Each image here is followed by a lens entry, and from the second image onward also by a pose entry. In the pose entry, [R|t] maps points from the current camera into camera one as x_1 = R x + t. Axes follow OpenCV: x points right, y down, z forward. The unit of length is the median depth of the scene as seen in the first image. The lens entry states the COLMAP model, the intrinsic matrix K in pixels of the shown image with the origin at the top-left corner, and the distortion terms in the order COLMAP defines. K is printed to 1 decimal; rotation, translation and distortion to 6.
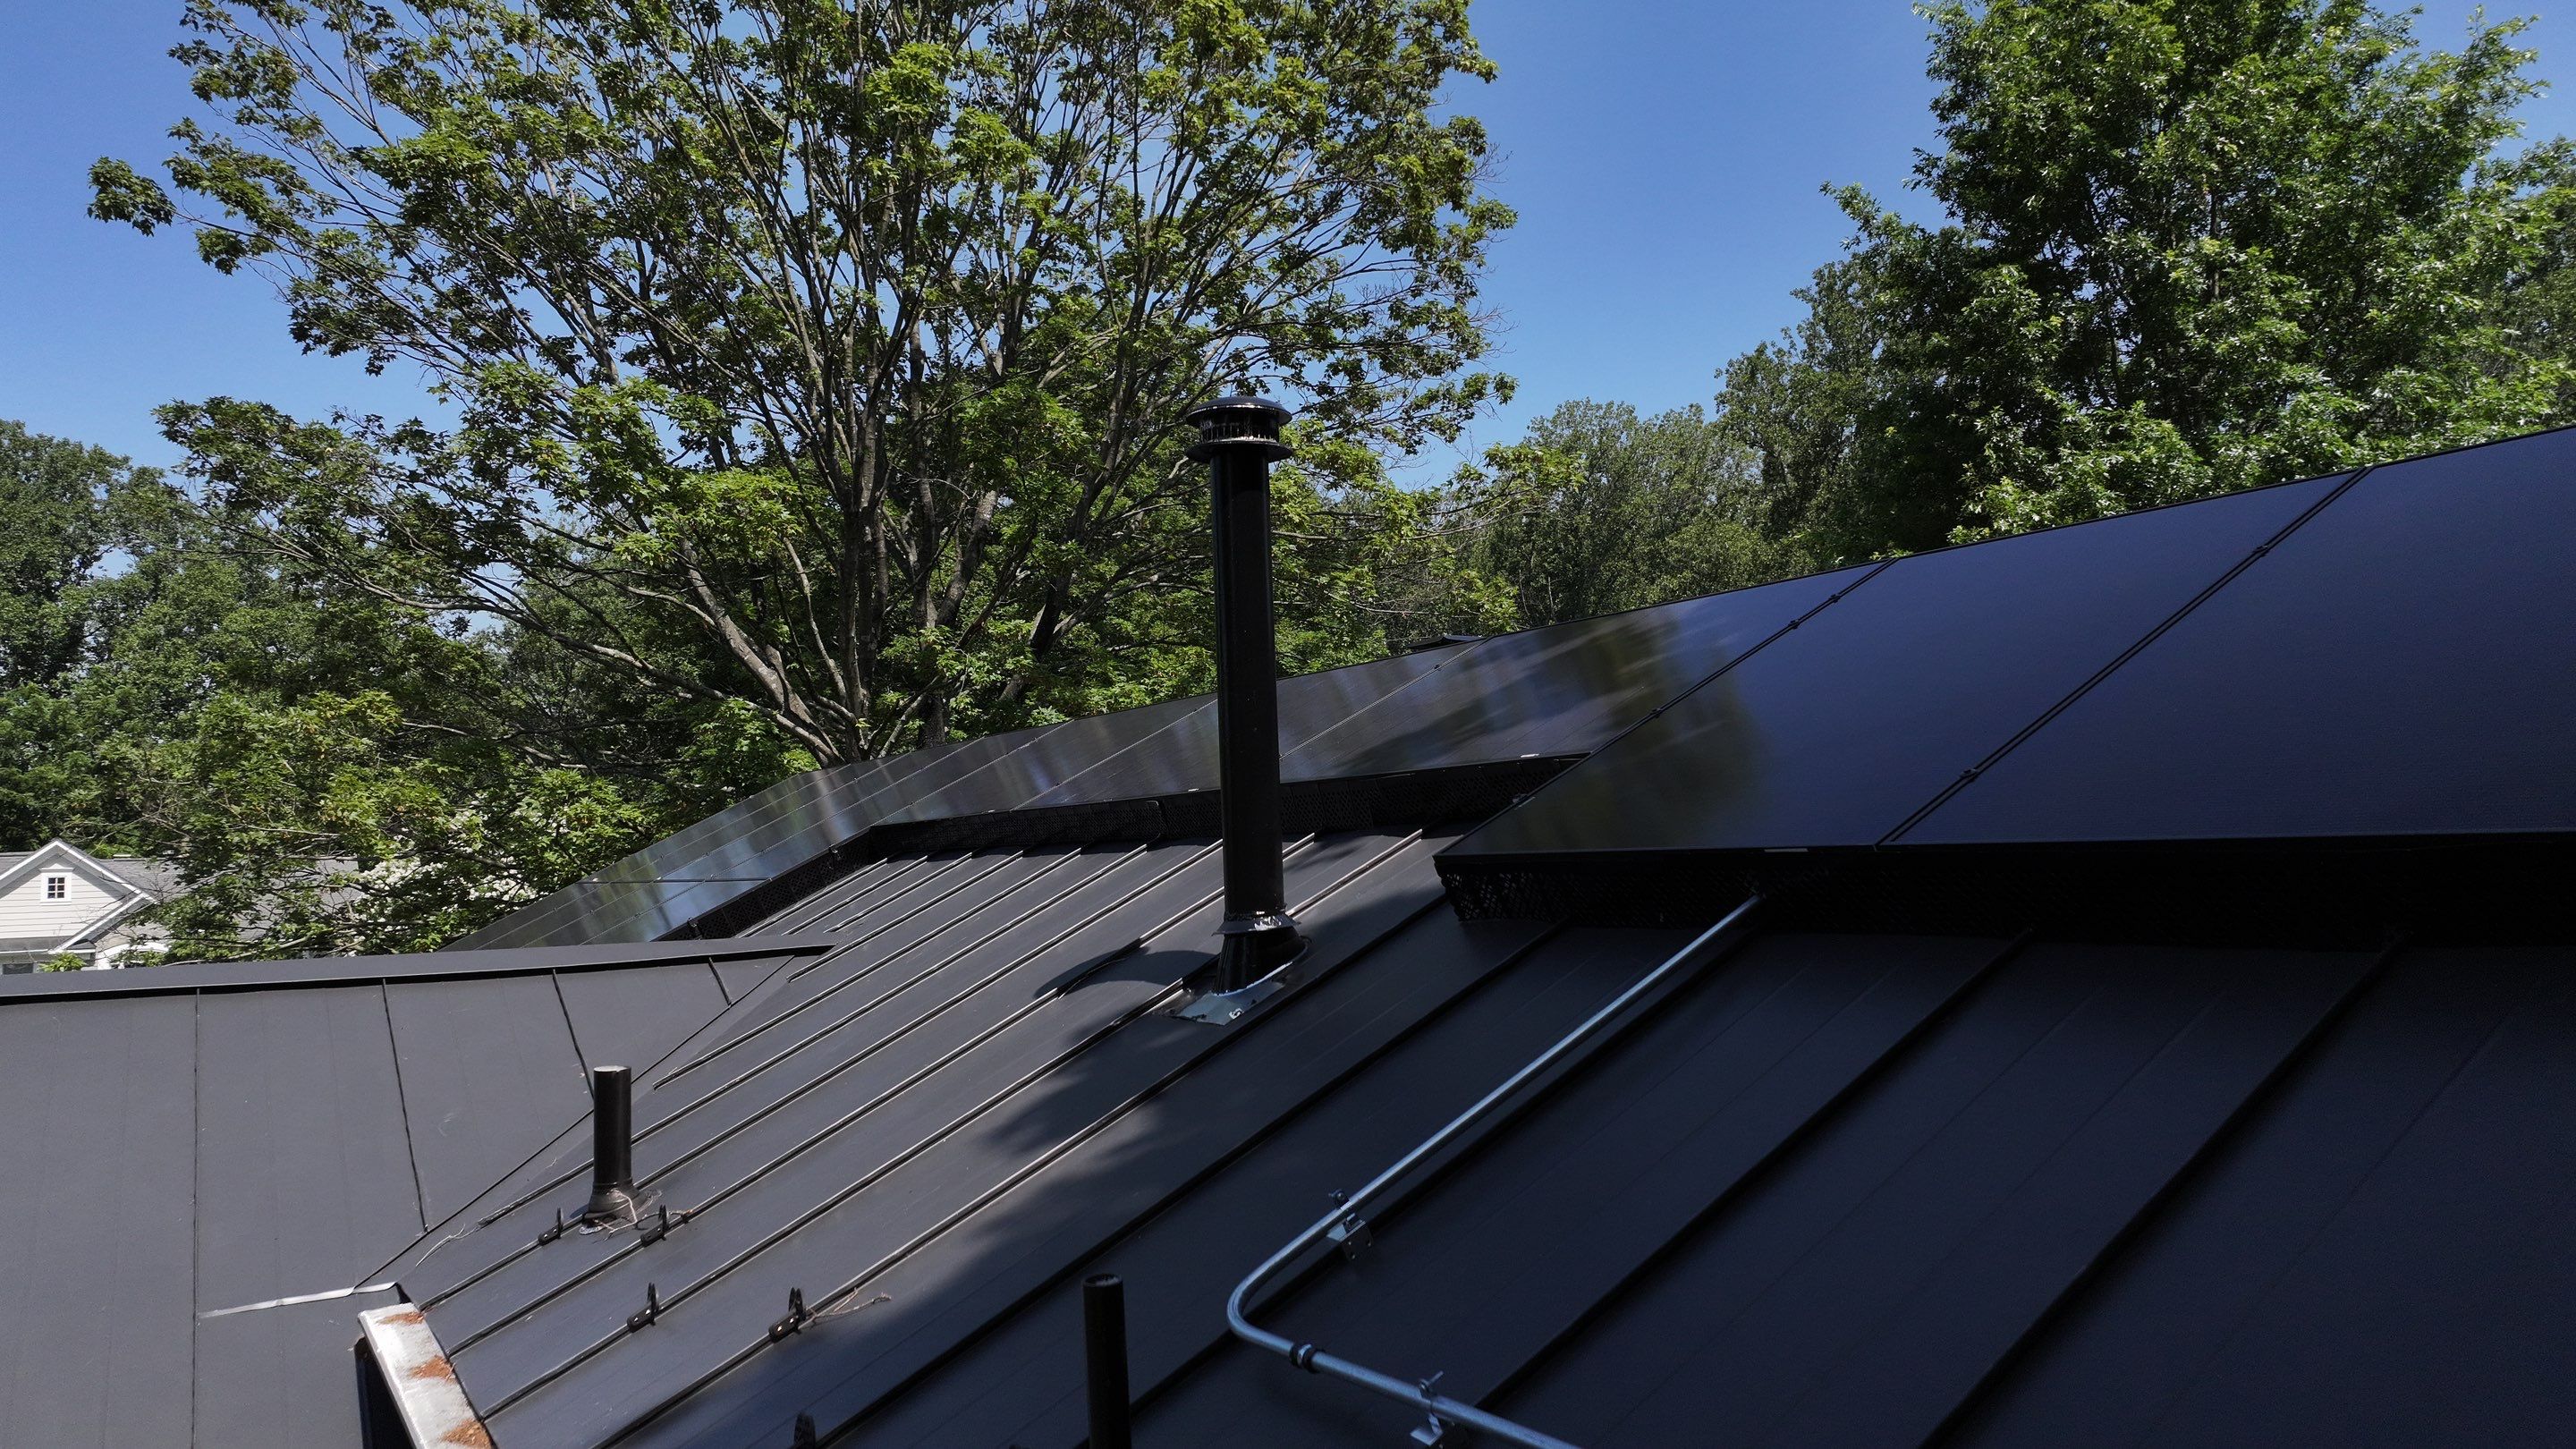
lens RADIAL K [[1799.9, 0, 1288.0], [0, 1799.9, 724.5], [0, 0, 1]] dist [0.000094, 0.012134]
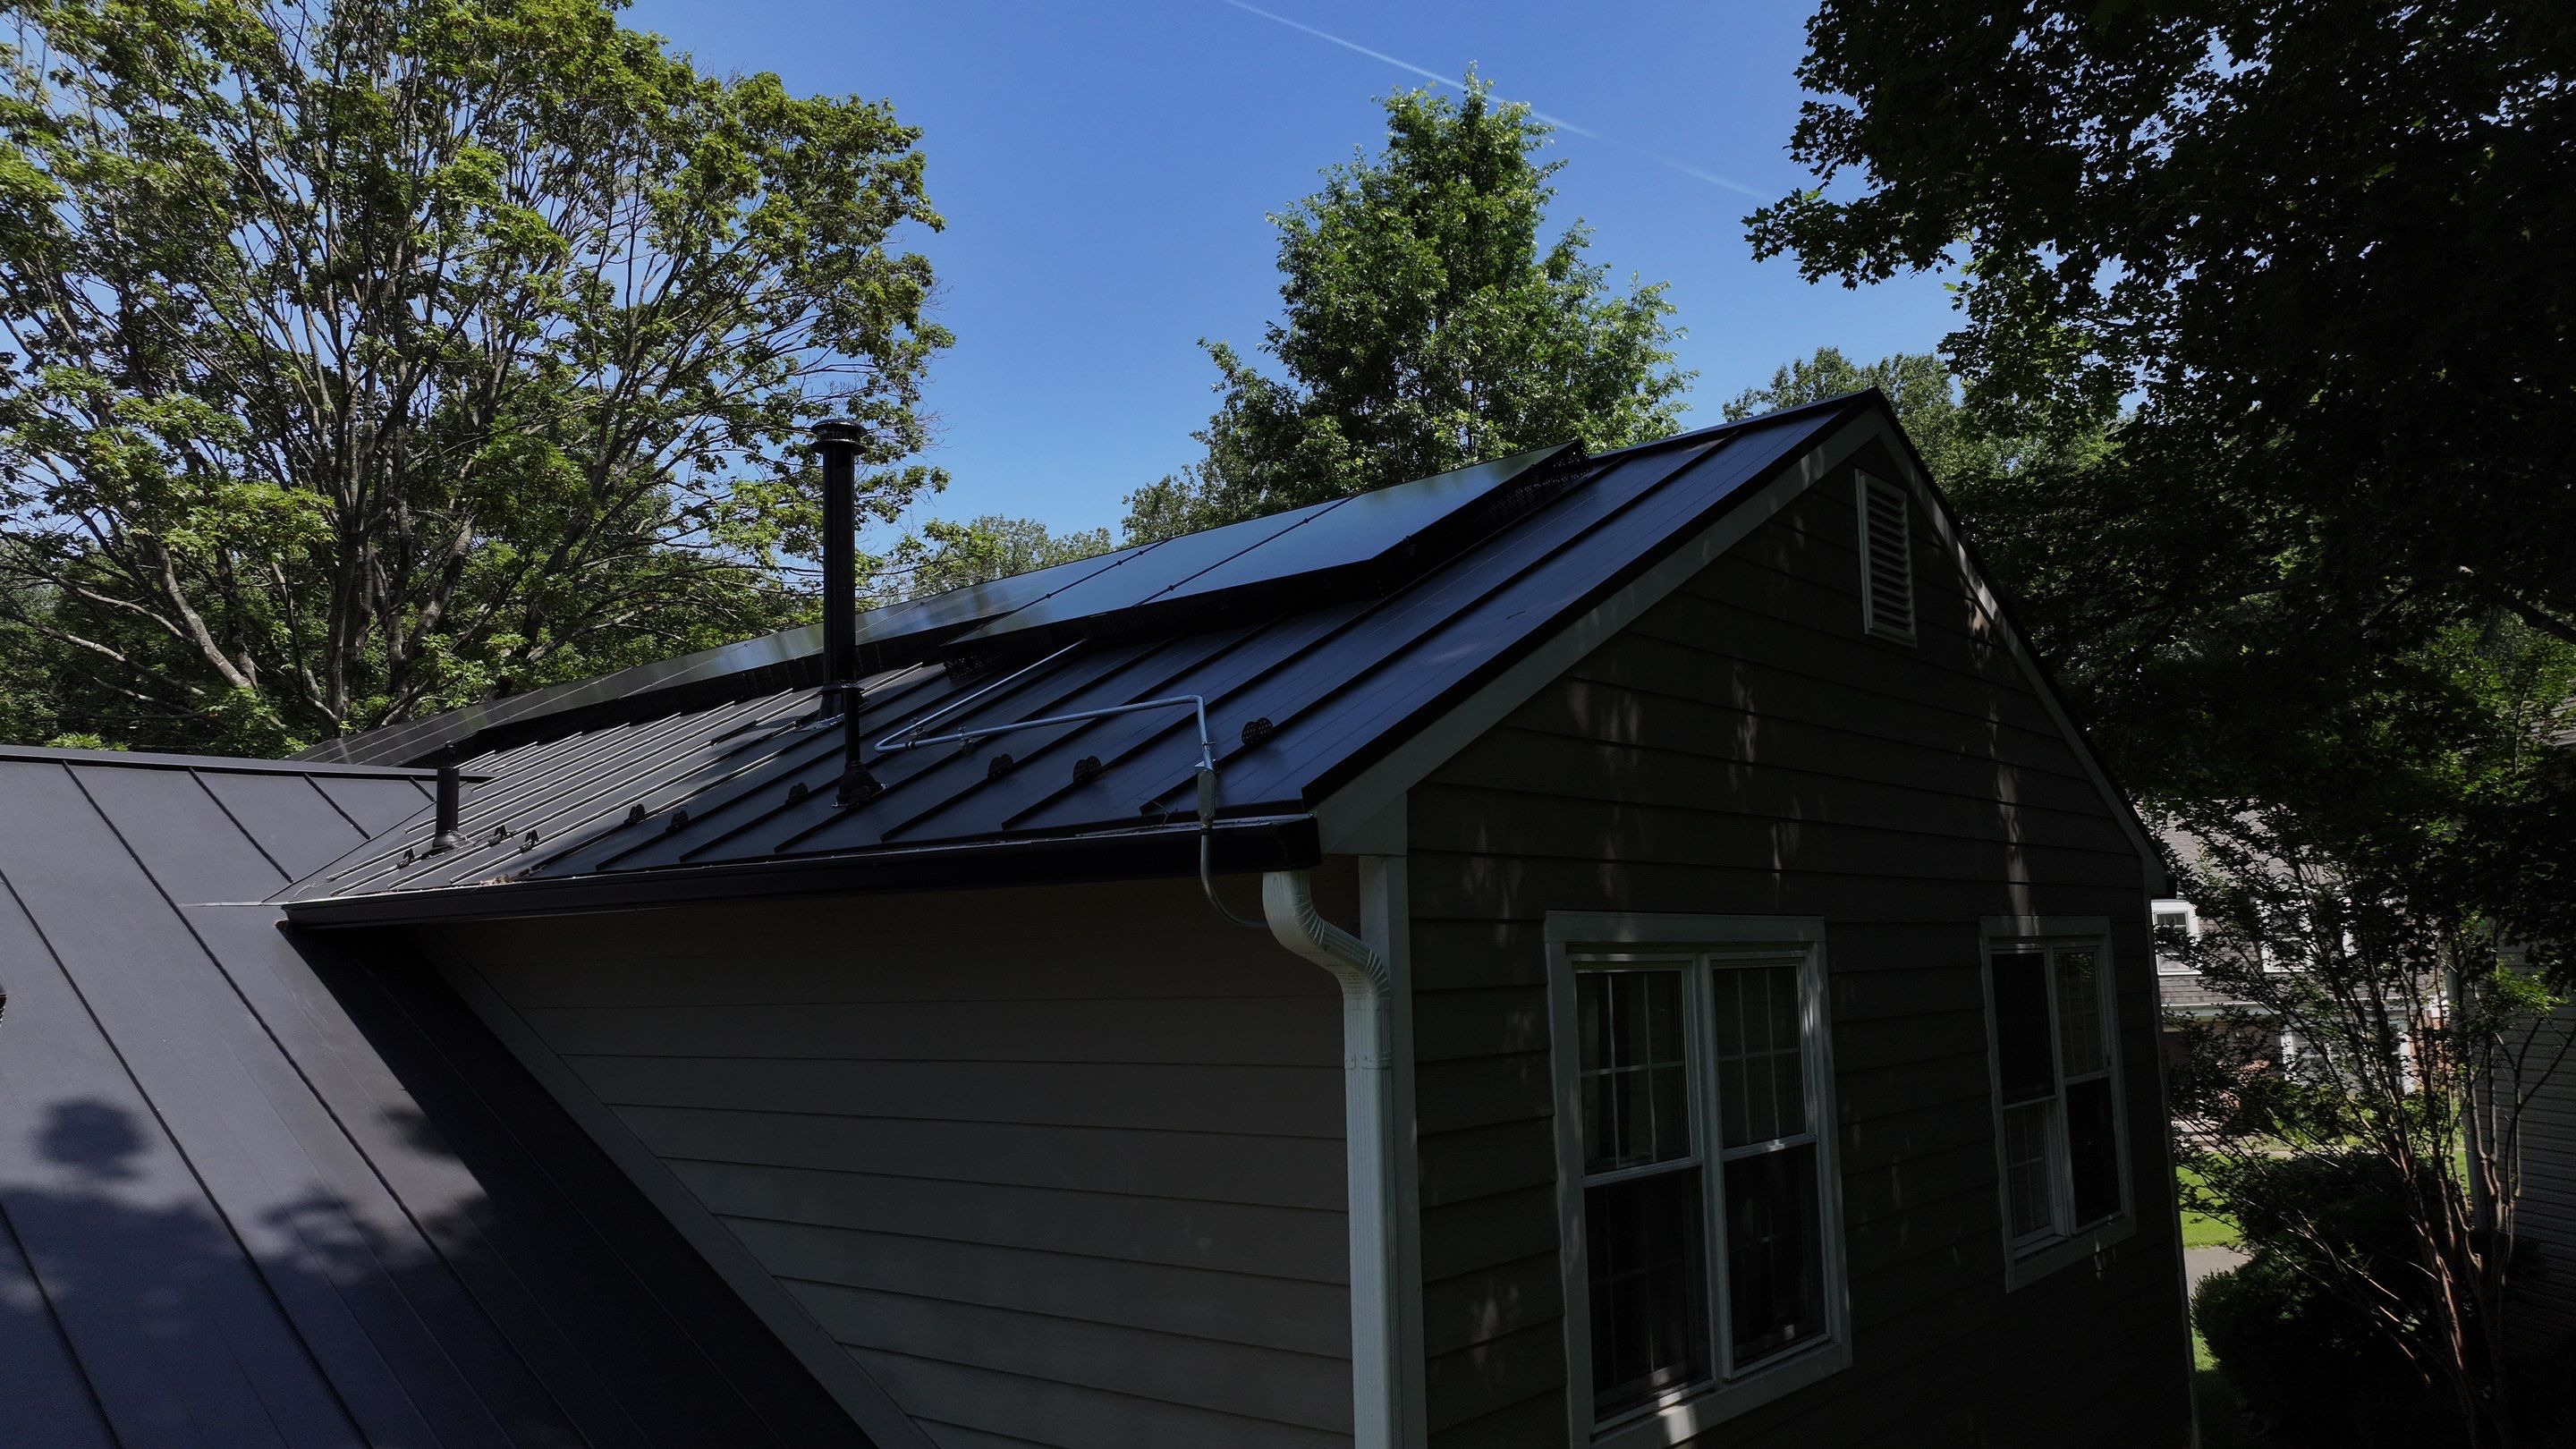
lens RADIAL K [[1799.9, 0, 1288.0], [0, 1799.9, 724.5], [0, 0, 1]] dist [0.000094, 0.012134]
pose [[0.947003, 0.041463, 0.318538, -0.037091], [-0.019867, 0.997296, -0.070751, 0.059578], [-0.320611, 0.060673, 0.945266, -0.208633]]
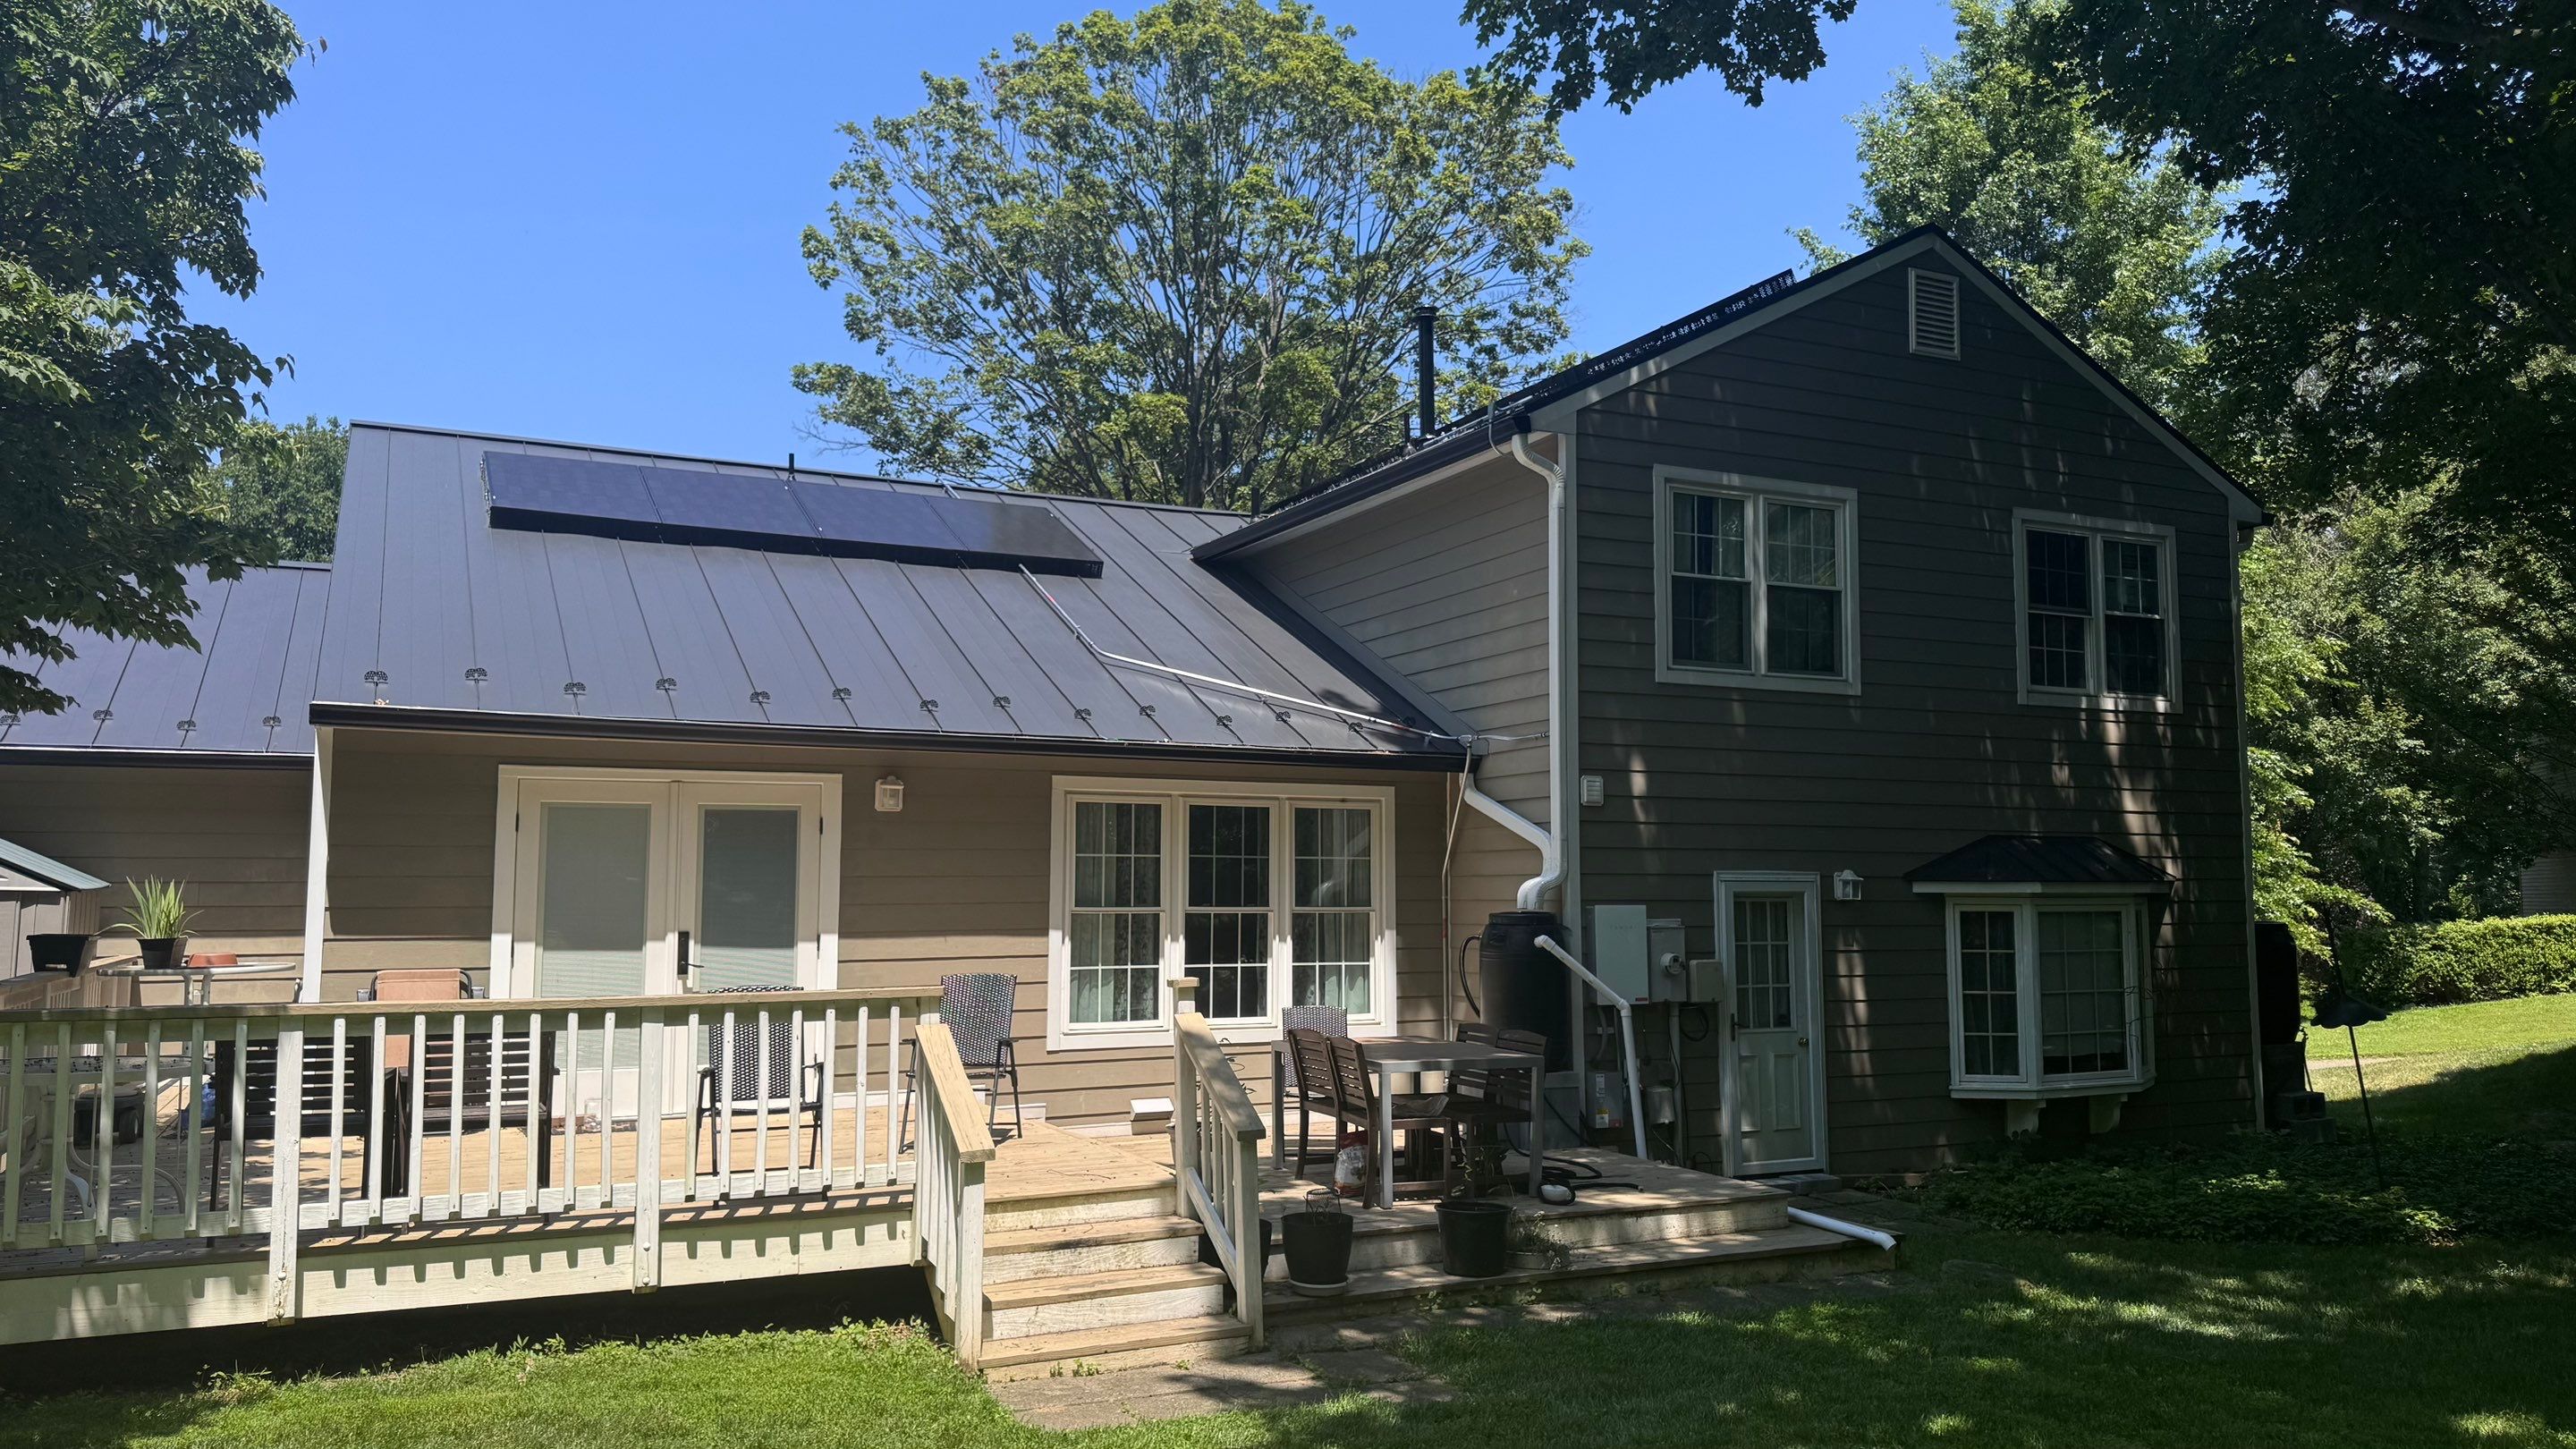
lens RADIAL K [[1712.4, 0, 1301.6], [0, 1712.4, 733.0], [0, 0, 1]] dist [0.067379, -0.000065]
pose [[0.996341, 0.013815, -0.084345, 0.003744], [-0.013909, 0.999903, -0.000530, 0.154147], [0.084330, 0.001701, 0.996436, -0.557709]]
